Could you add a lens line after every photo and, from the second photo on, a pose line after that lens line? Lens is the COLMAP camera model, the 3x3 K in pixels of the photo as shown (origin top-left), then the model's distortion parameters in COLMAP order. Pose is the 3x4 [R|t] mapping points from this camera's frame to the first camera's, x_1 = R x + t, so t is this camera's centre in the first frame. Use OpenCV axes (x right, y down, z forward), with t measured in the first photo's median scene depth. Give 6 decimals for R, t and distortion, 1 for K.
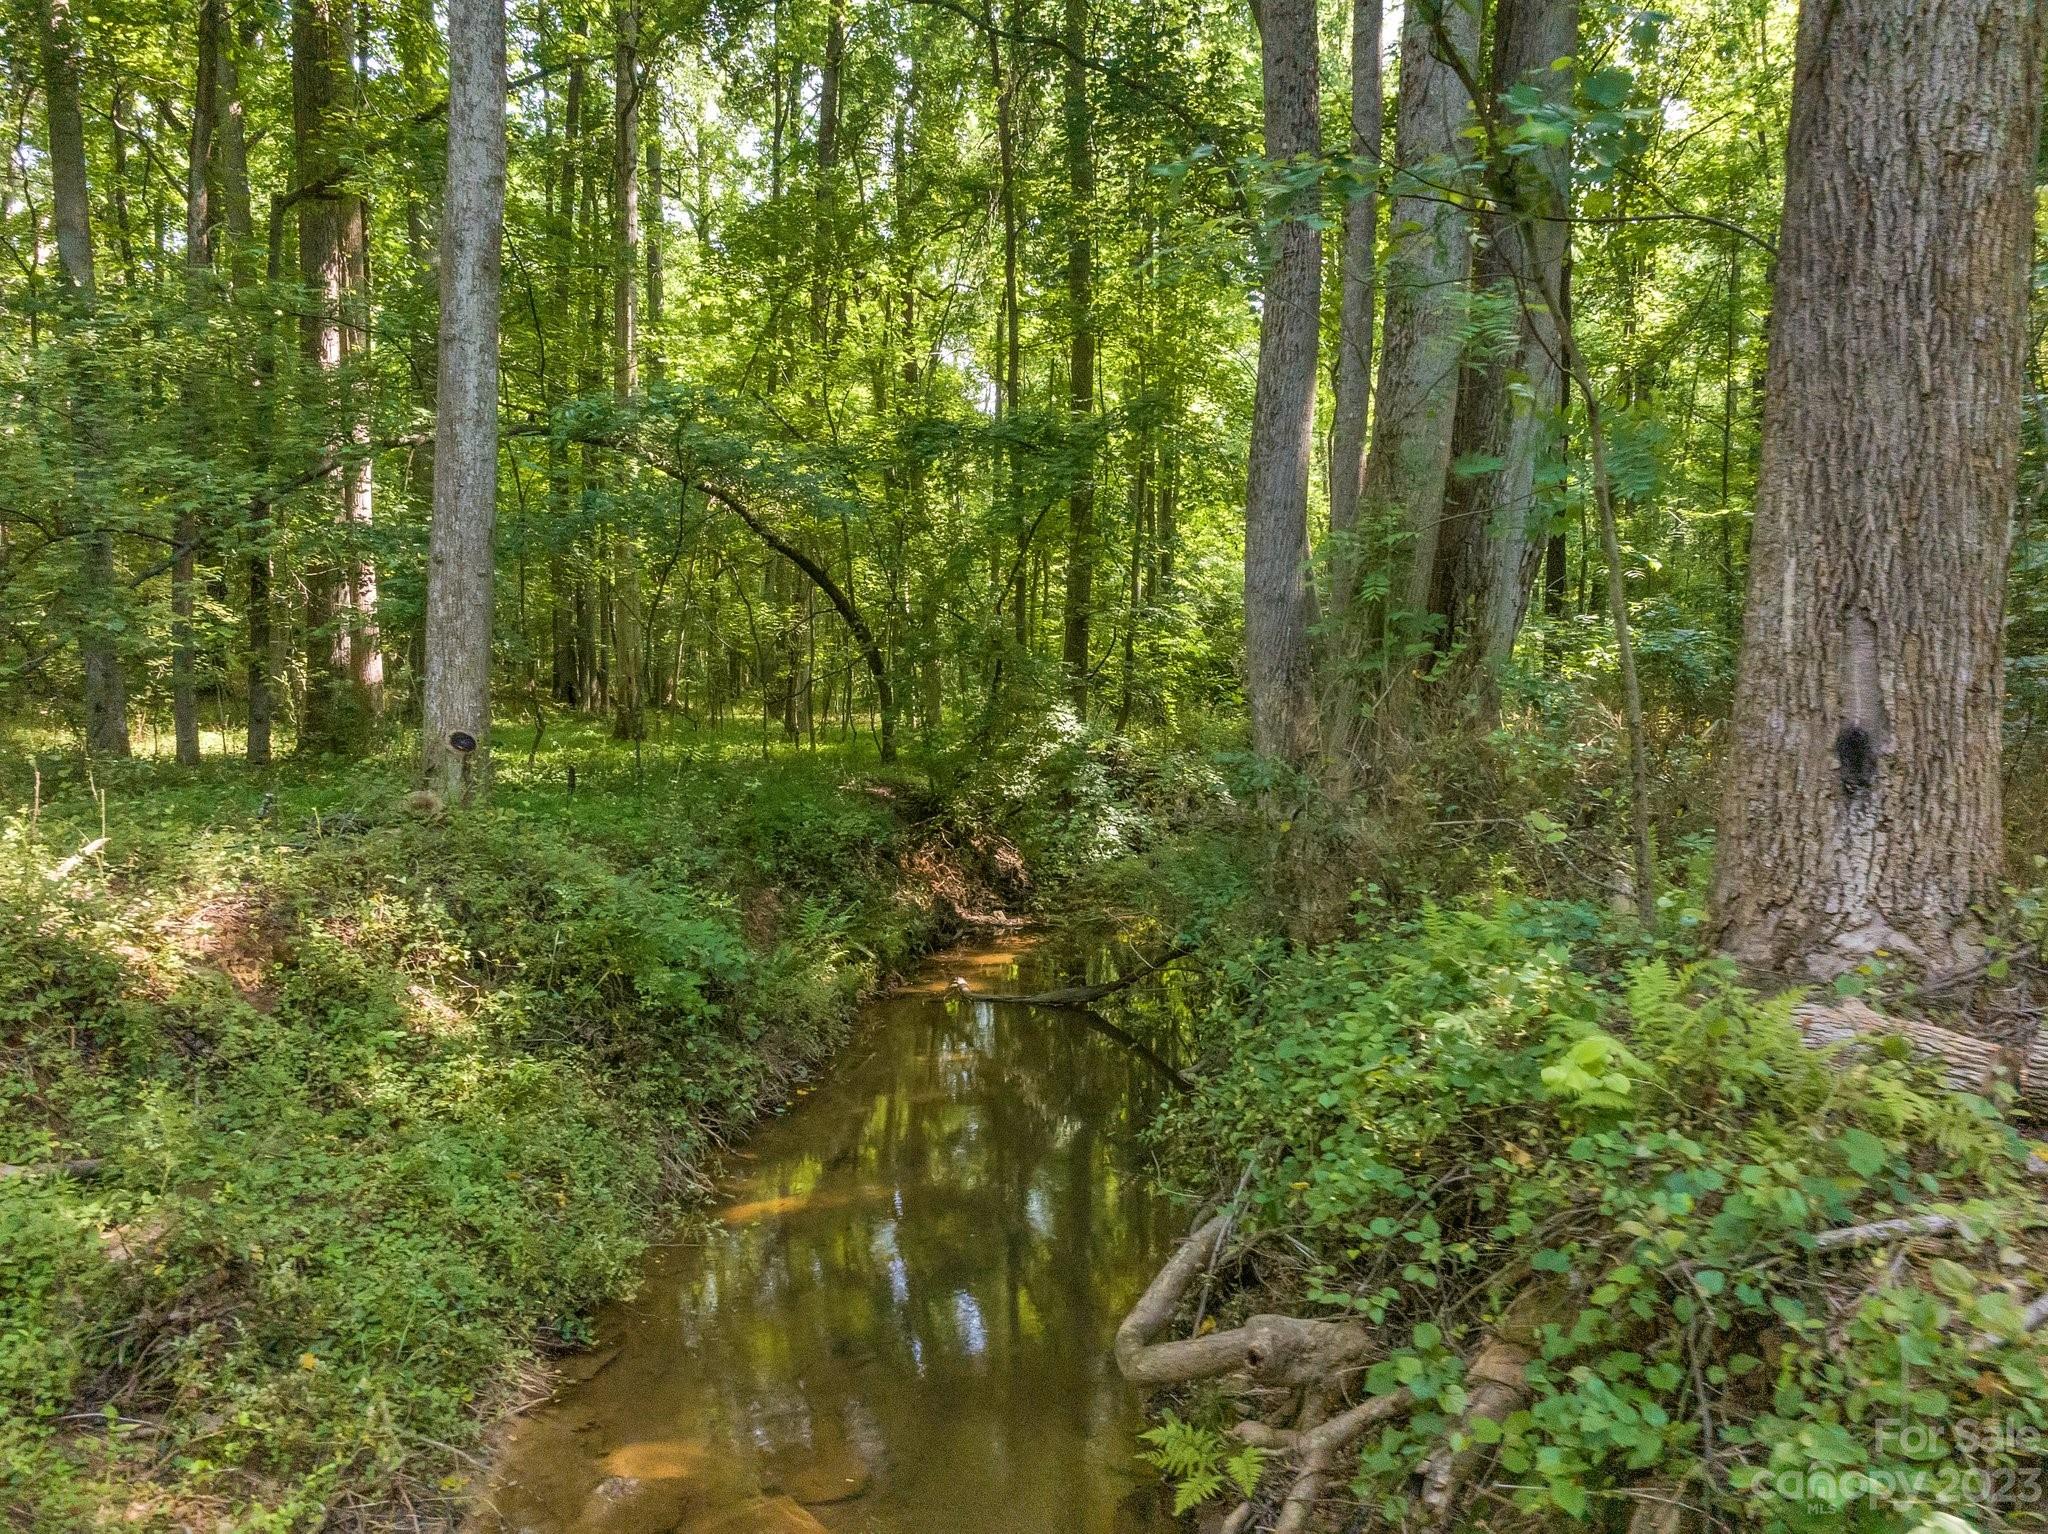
lens RADIAL K [[1533.1, 0, 1021.0], [0, 1533.1, 769.5], [0, 0, 1]] dist [-0.023034, 0.005397]
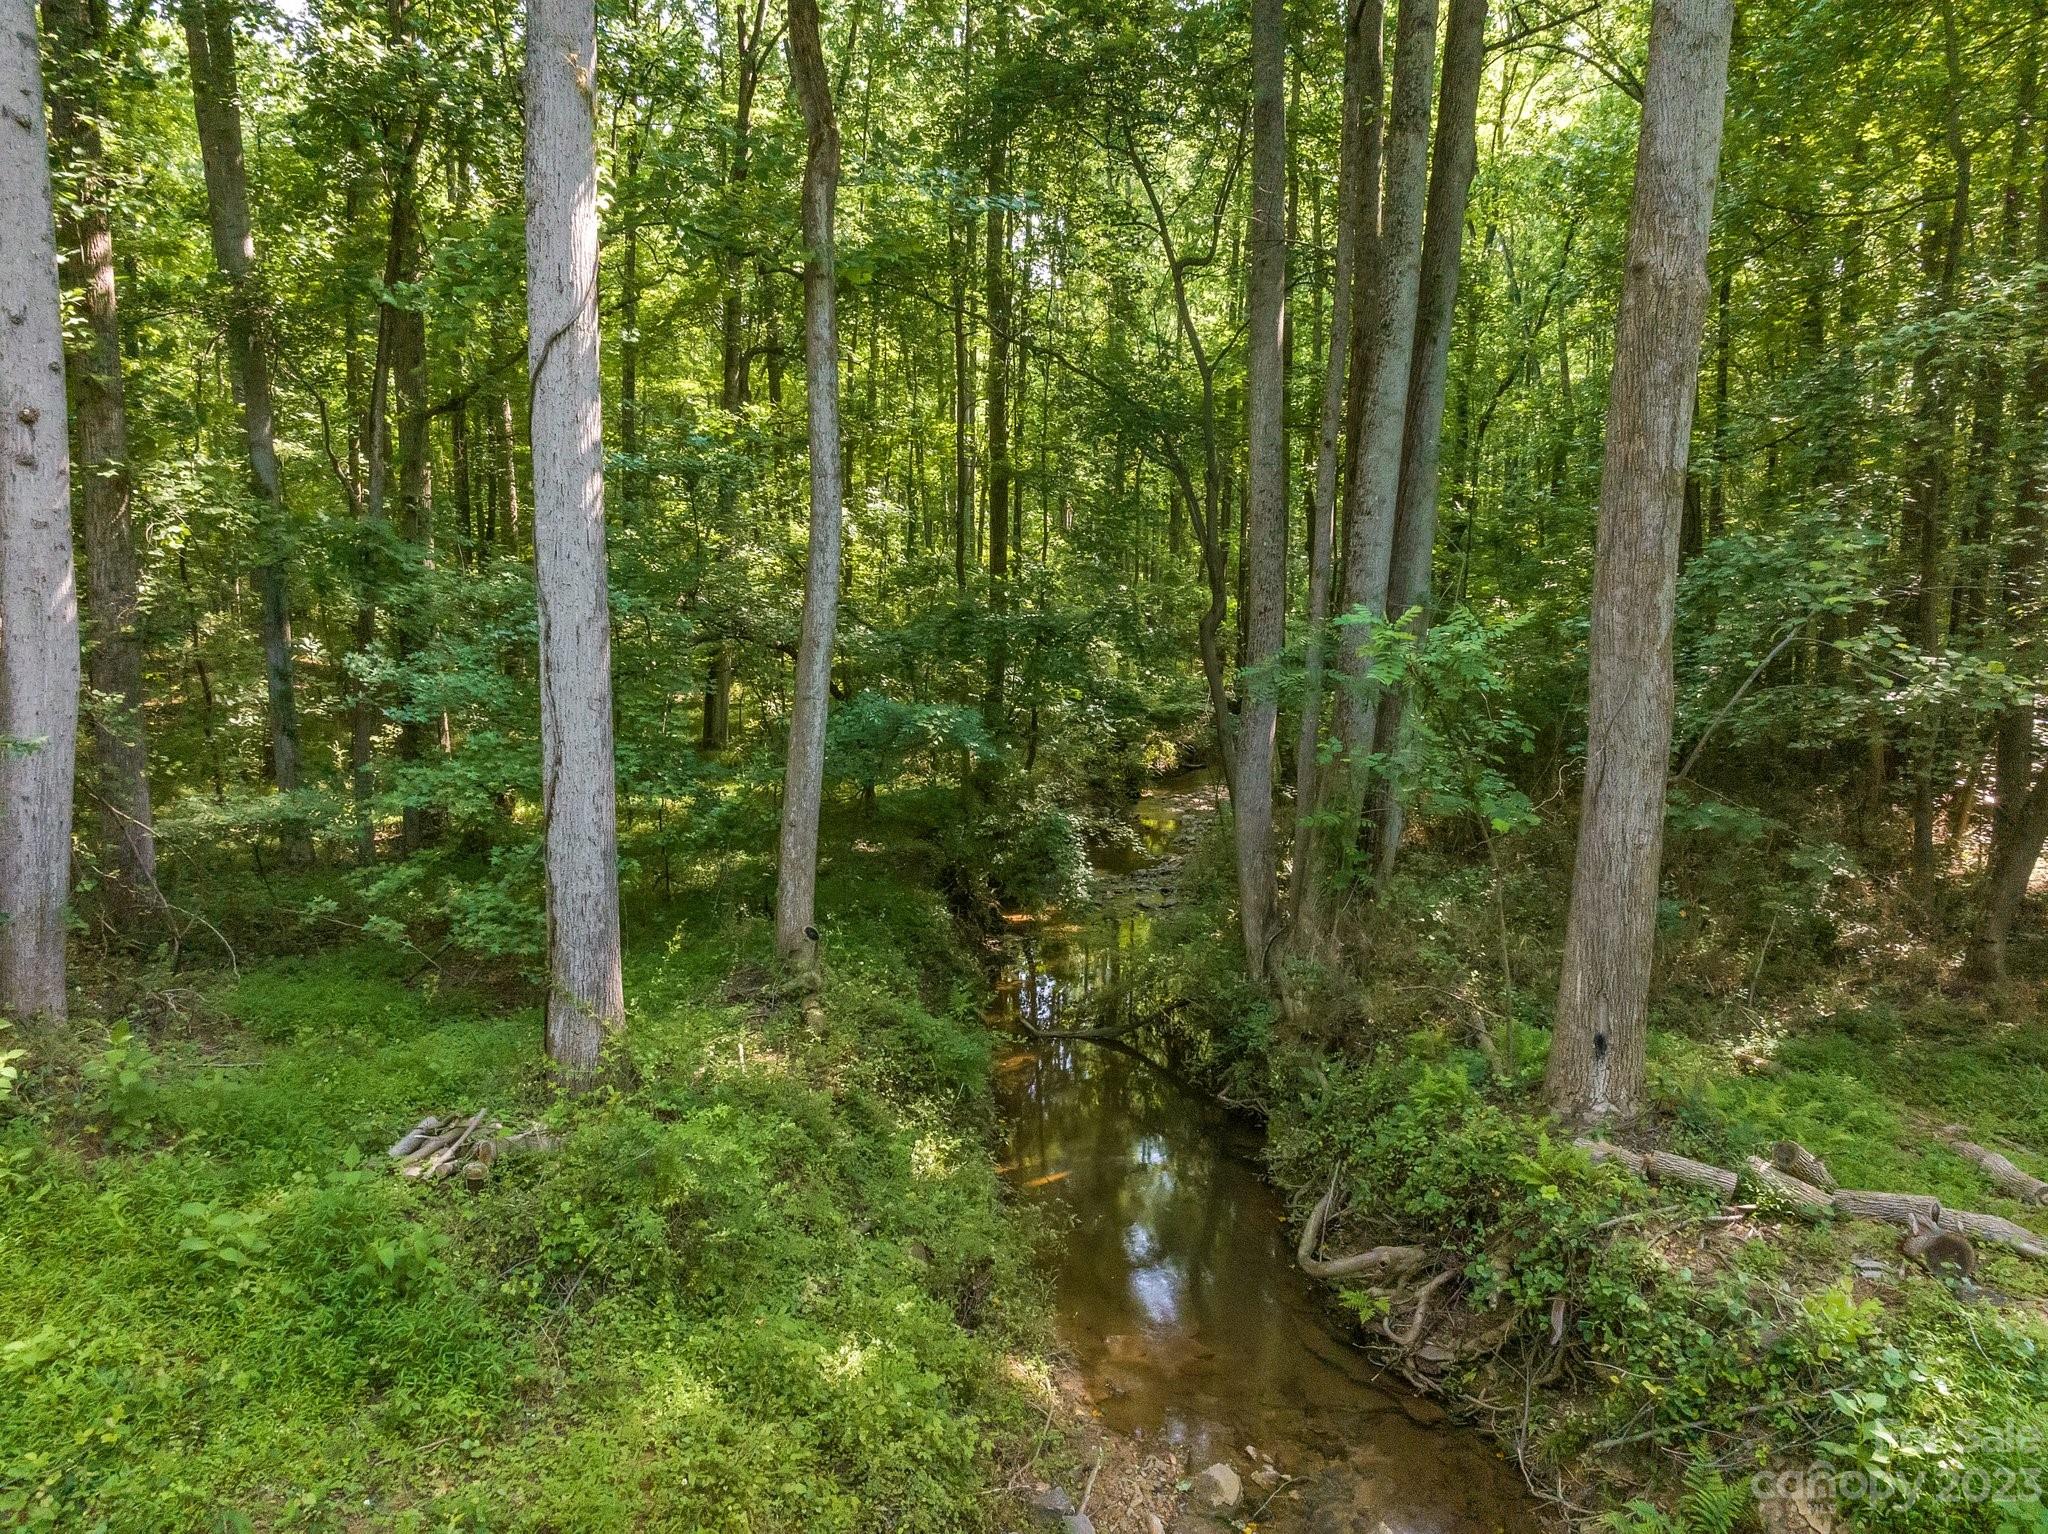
lens RADIAL K [[1533.1, 0, 1029.4], [0, 1533.1, 768.9], [0, 0, 1]] dist [-0.023034, 0.005397]
pose [[0.981292, -0.024890, 0.190907, -1.054705], [0.010011, 0.996863, 0.078509, -0.770350], [-0.192262, -0.075129, 0.978463, -1.586153]]
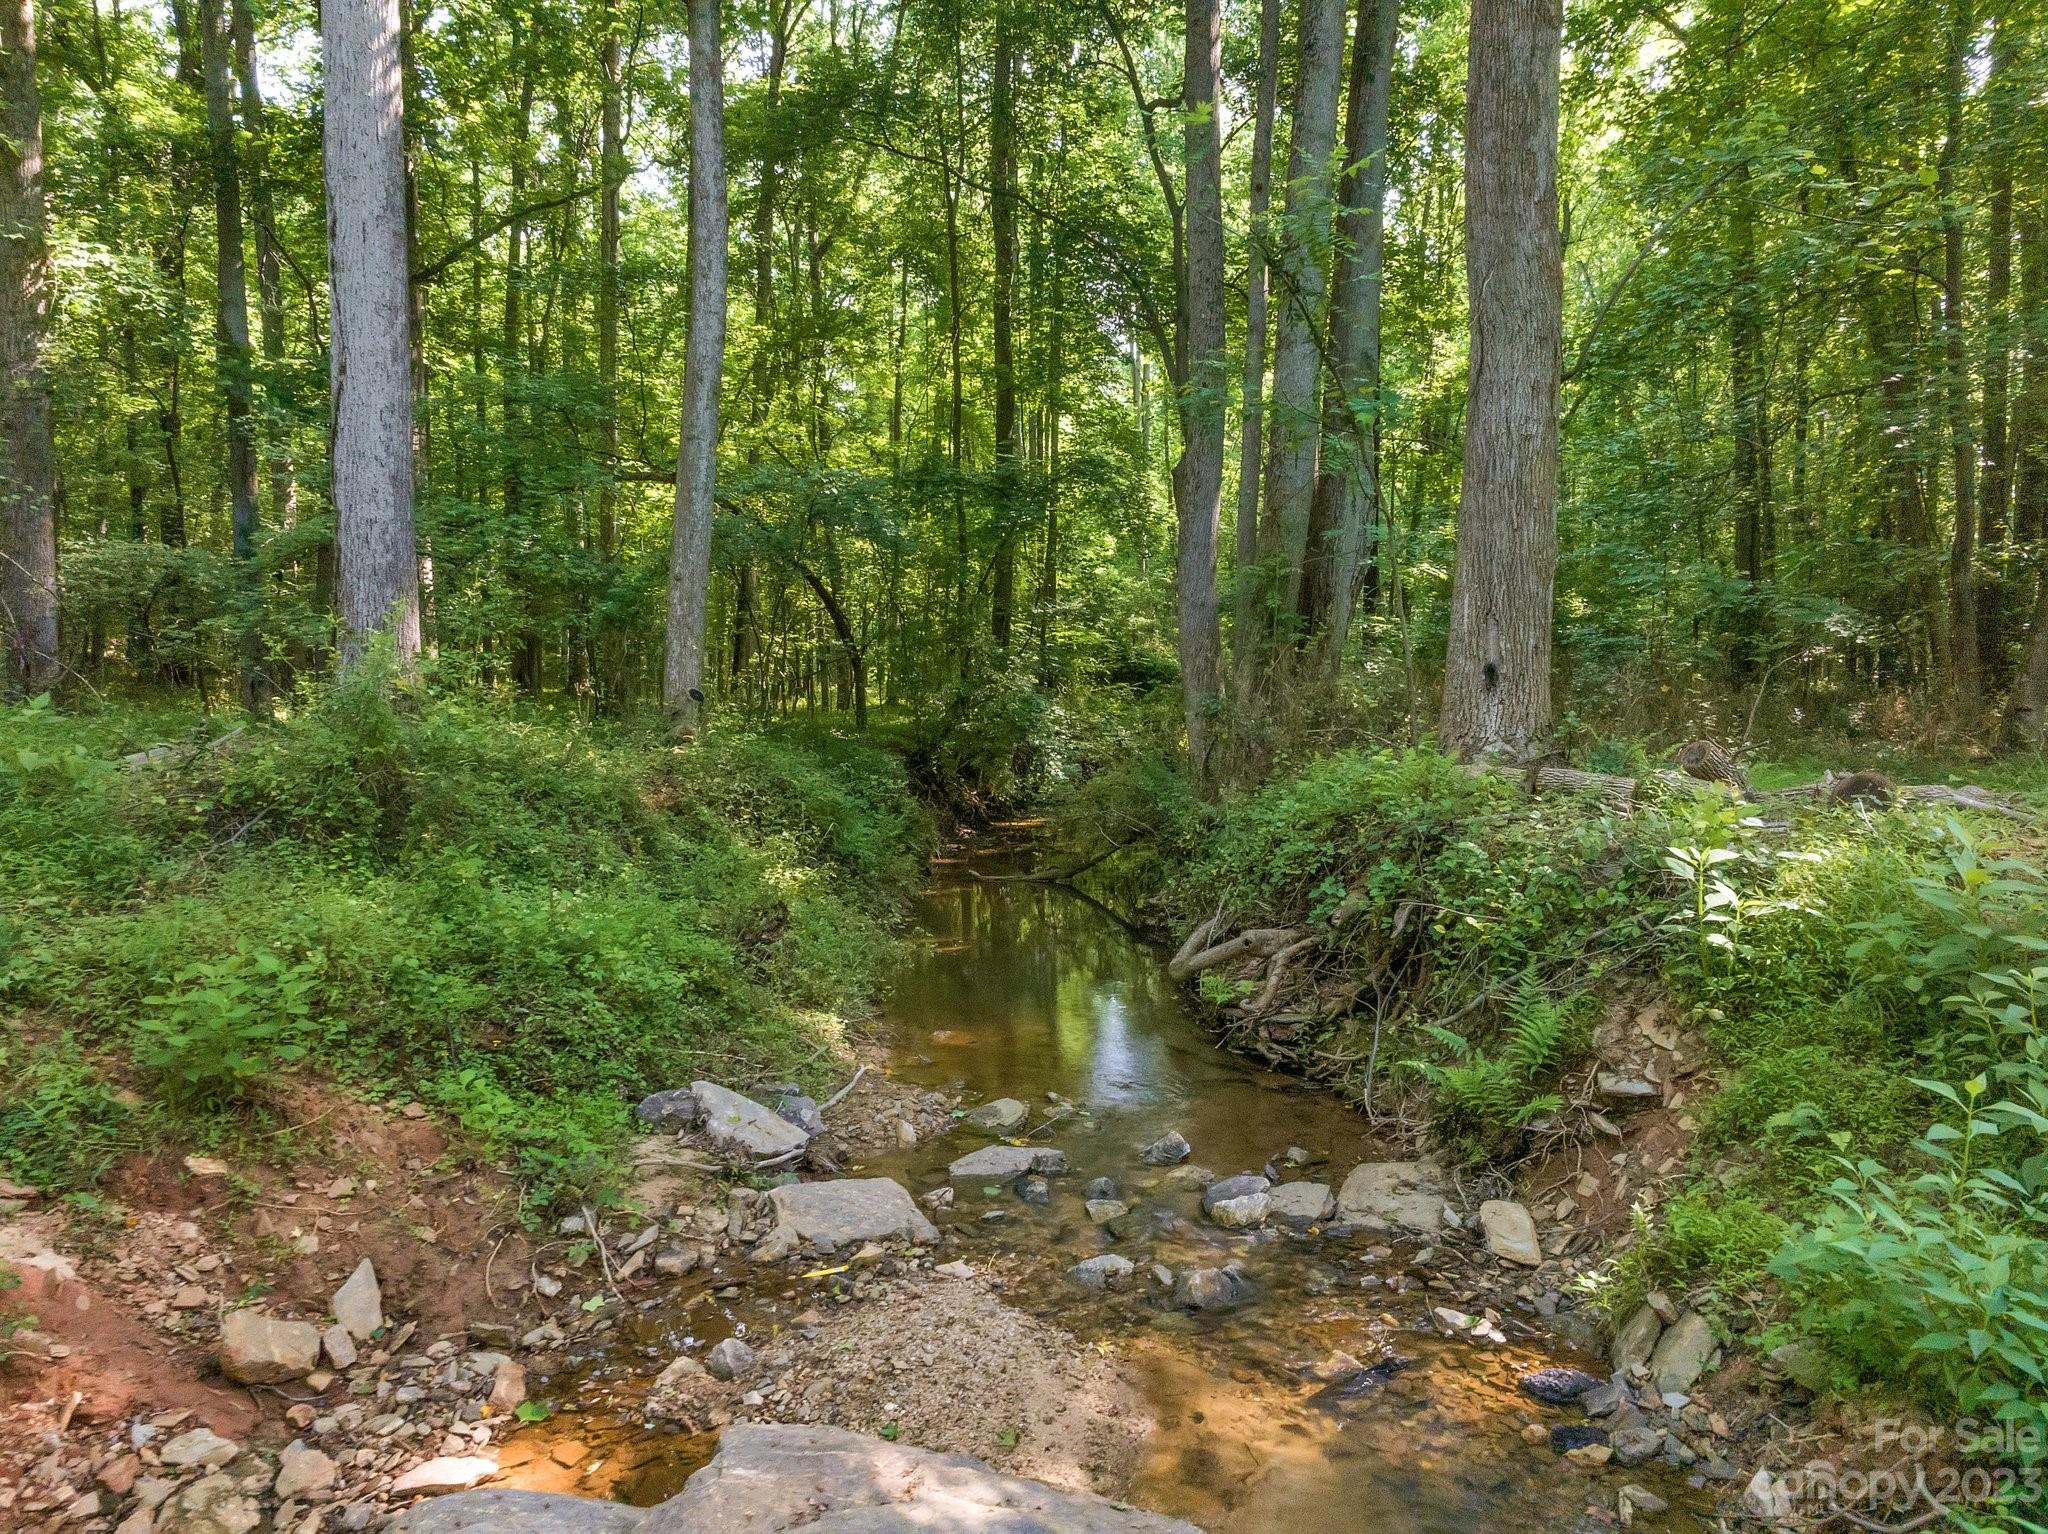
lens RADIAL K [[1533.1, 0, 1023.3], [0, 1533.1, 762.9], [0, 0, 1]] dist [-0.023034, 0.005397]
pose [[0.993602, -0.007658, 0.112674, -0.493828], [0.008042, 0.999963, -0.002953, 0.138174], [-0.112648, 0.003841, 0.993628, -1.400305]]
